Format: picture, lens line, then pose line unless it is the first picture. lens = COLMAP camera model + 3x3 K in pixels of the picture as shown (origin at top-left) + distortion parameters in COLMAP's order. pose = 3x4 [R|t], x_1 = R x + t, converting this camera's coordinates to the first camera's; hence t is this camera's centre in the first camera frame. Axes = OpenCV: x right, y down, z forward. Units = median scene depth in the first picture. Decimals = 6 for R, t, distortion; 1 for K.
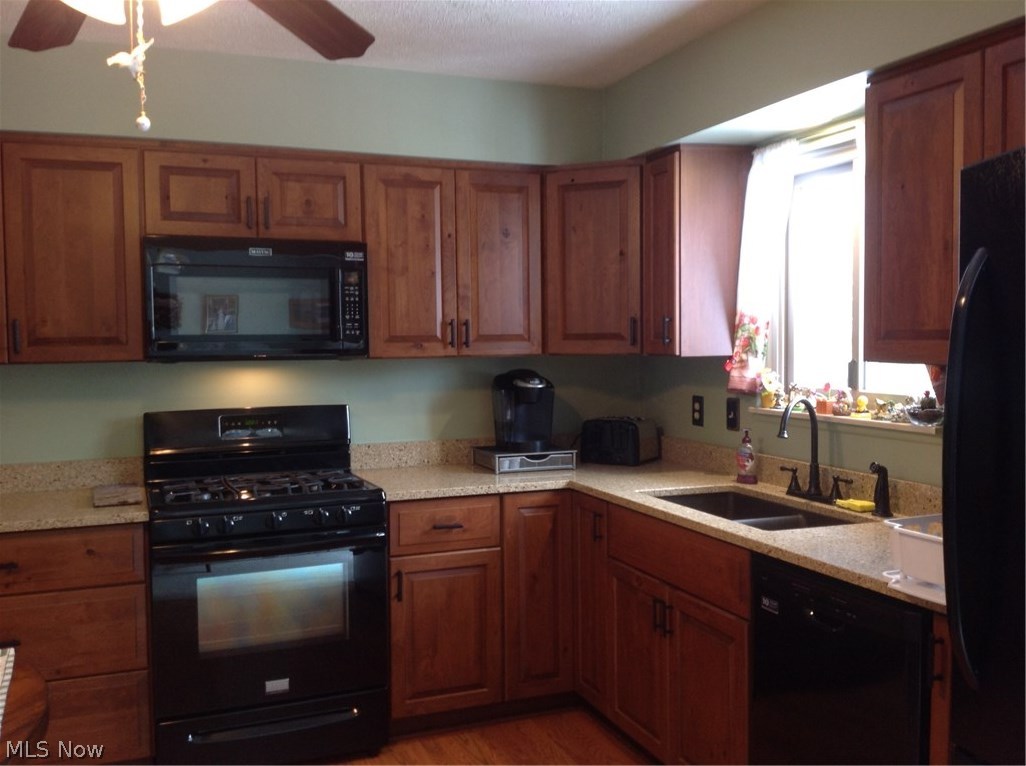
lens RADIAL K [[979.4, 0, 516.7], [0, 979.4, 350.6], [0, 0, 1]] dist [0.205202, -0.441242]
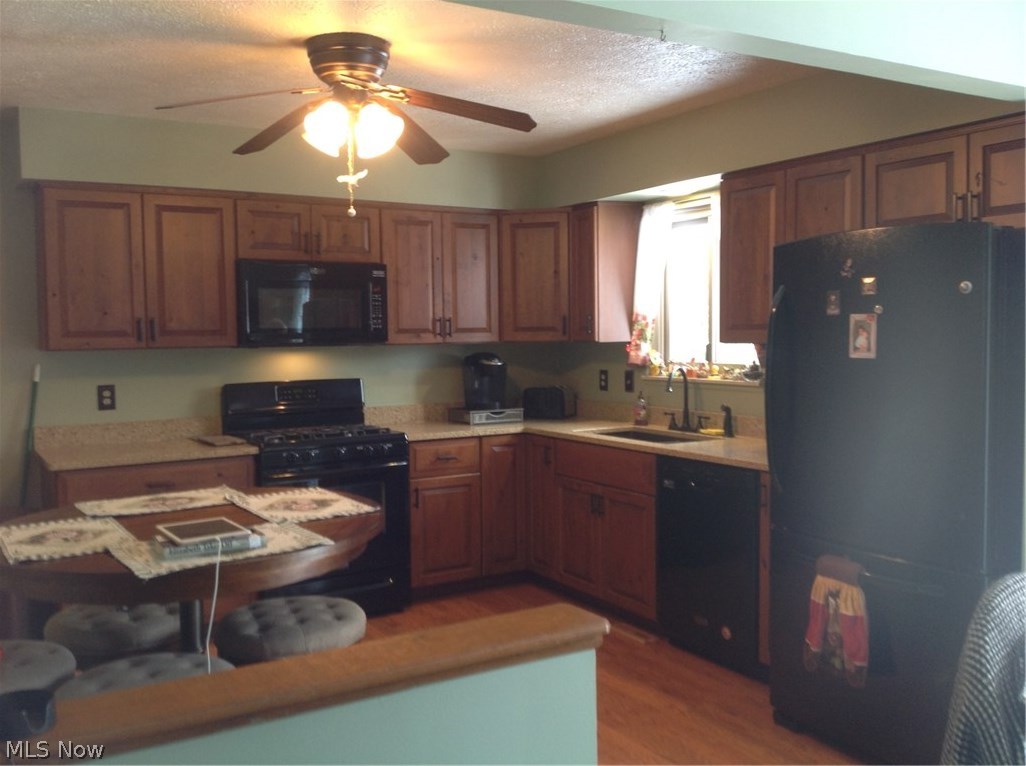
lens RADIAL K [[979.4, 0, 516.7], [0, 979.4, 350.6], [0, 0, 1]] dist [0.205202, -0.441242]
pose [[0.986336, -0.006130, 0.164633, -0.201213], [0.005361, 0.999973, 0.005113, 0.010546], [-0.164659, -0.004161, 0.986342, -0.449485]]
